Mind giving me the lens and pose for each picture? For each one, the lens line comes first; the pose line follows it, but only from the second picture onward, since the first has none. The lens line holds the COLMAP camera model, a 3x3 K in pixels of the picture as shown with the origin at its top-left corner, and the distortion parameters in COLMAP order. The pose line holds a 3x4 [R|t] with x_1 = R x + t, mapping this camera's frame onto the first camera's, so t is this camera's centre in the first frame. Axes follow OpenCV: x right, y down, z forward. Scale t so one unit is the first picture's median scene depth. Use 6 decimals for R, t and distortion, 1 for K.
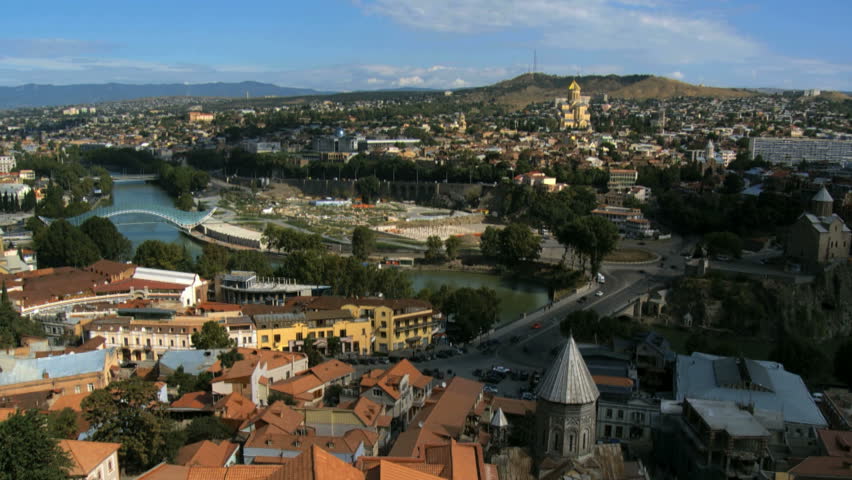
lens RADIAL K [[744.6, 0, 417.9], [0, 744.6, 245.3], [0, 0, 1]] dist [-0.210144, 0.206658]
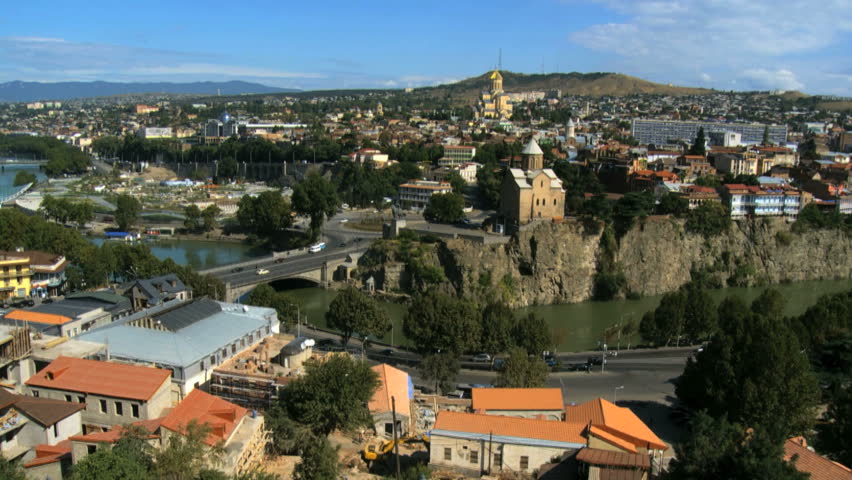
lens RADIAL K [[744.6, 0, 417.9], [0, 744.6, 245.3], [0, 0, 1]] dist [-0.210144, 0.206658]
pose [[0.999912, 0.008347, 0.010275, 0.220052], [-0.008316, 0.999961, -0.003056, 0.029507], [-0.010300, 0.002970, 0.999943, 0.038650]]
